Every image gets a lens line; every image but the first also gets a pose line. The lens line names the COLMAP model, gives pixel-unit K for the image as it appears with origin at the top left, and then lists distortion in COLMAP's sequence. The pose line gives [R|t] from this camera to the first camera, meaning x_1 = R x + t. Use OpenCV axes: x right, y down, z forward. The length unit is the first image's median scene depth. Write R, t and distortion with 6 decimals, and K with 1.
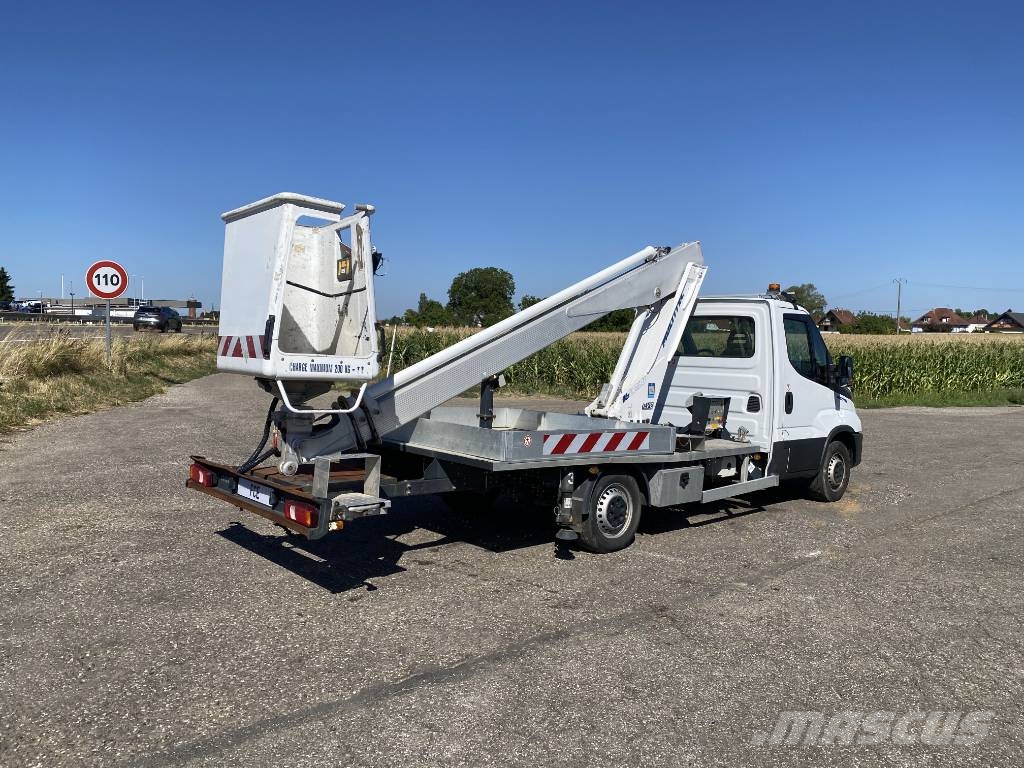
lens RADIAL K [[781.9, 0, 528.2], [0, 781.9, 363.5], [0, 0, 1]] dist [0.076869, -0.076271]
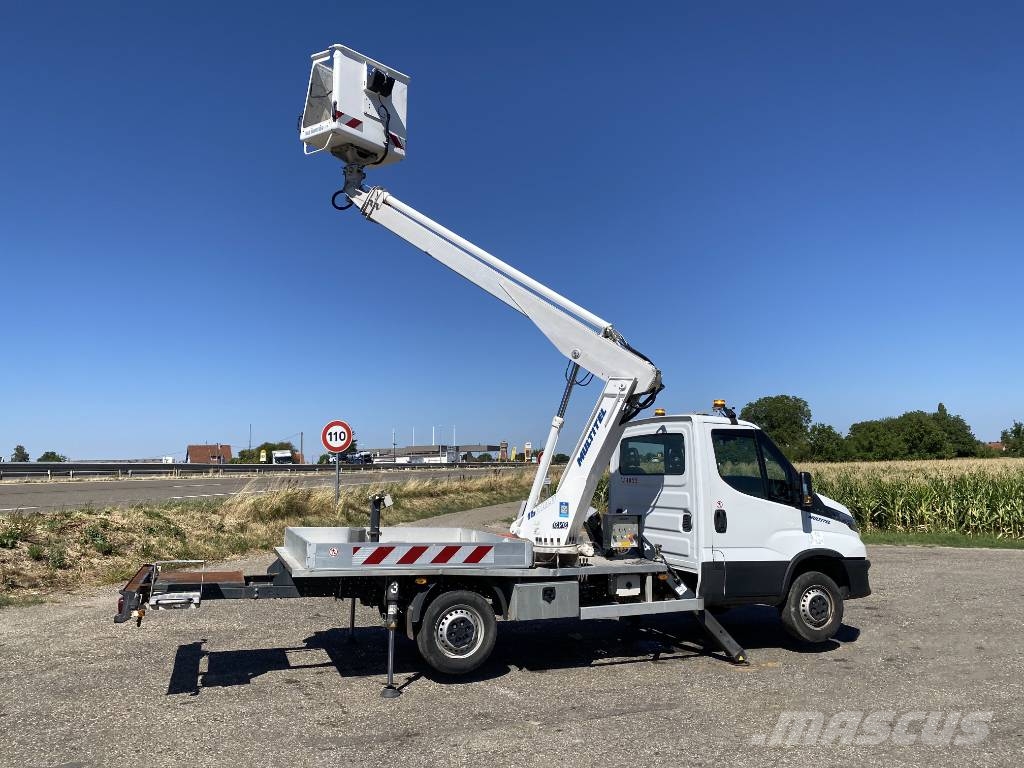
lens RADIAL K [[781.9, 0, 515.9], [0, 781.9, 360.8], [0, 0, 1]] dist [0.076869, -0.076271]
pose [[0.920252, -0.096193, -0.379318, 0.485516], [0.026086, 0.982240, -0.185804, 0.030239], [0.390455, 0.161092, 0.906418, -0.004396]]
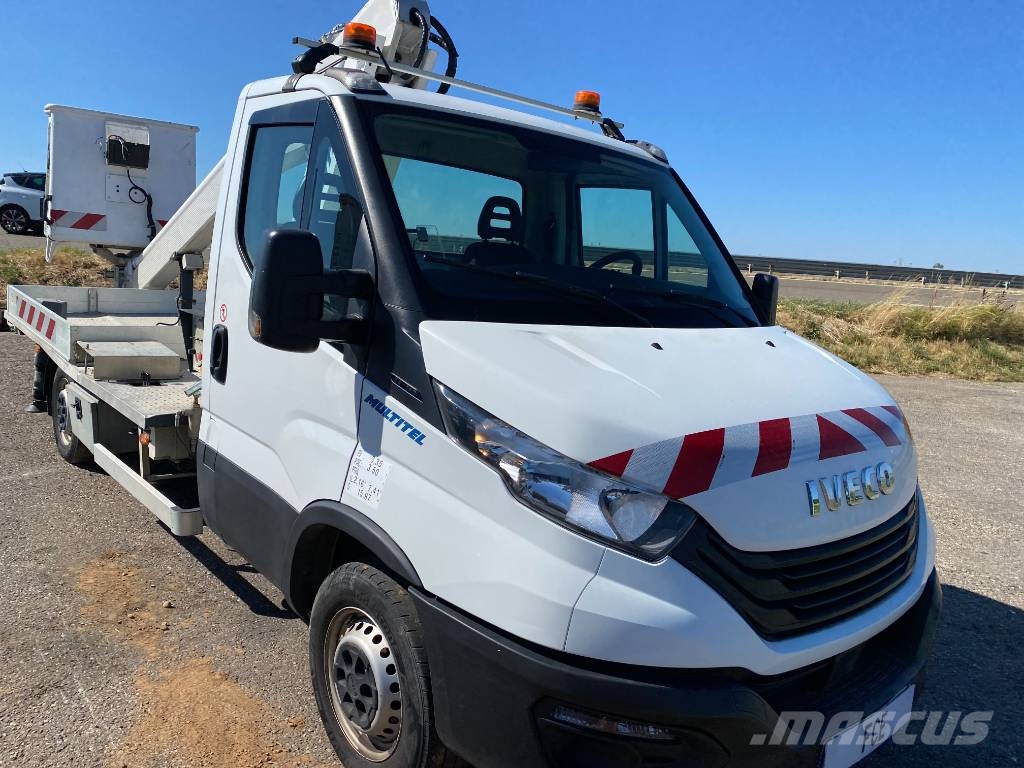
lens RADIAL K [[781.9, 0, 511.4], [0, 781.9, 376.5], [0, 0, 1]] dist [0.076869, -0.076271]
pose [[-0.045590, 0.115551, -0.992255, 0.701549], [-0.104382, 0.987299, 0.119769, 0.001476], [0.993492, 0.109034, -0.032949, 1.151936]]
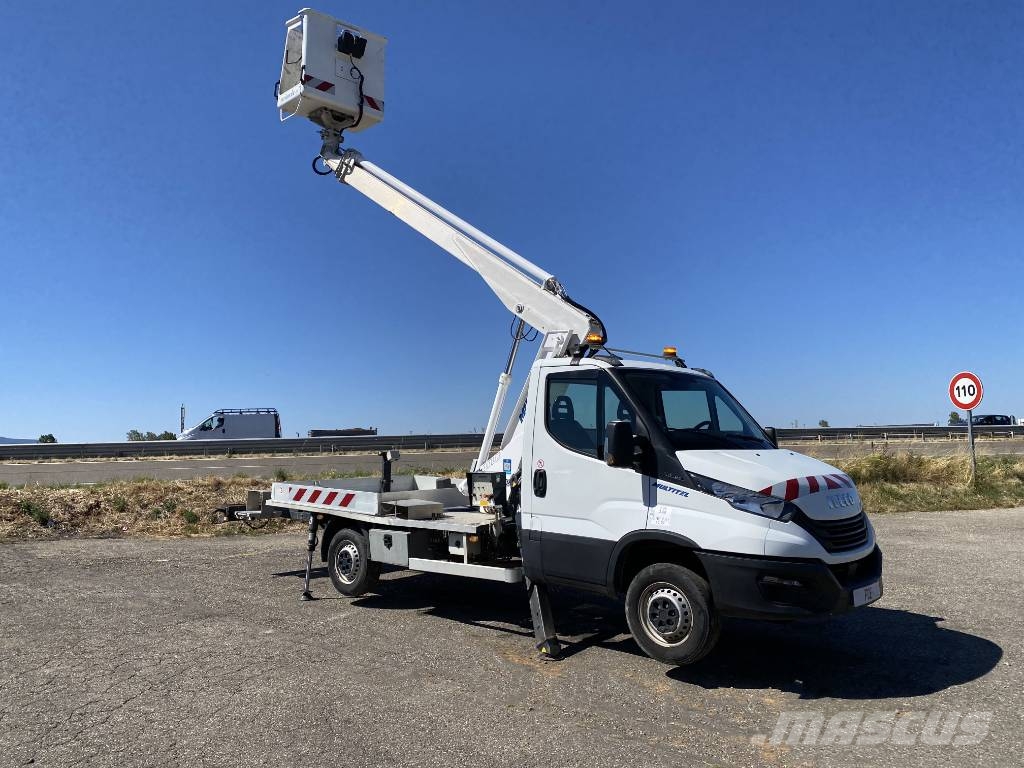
lens RADIAL K [[781.9, 0, 513.4], [0, 781.9, 362.0], [0, 0, 1]] dist [0.076869, -0.076271]
pose [[0.065225, -0.142489, -0.987645, 1.133462], [-0.020932, 0.989339, -0.144116, 0.043522], [0.997651, 0.030073, 0.061547, 0.920109]]
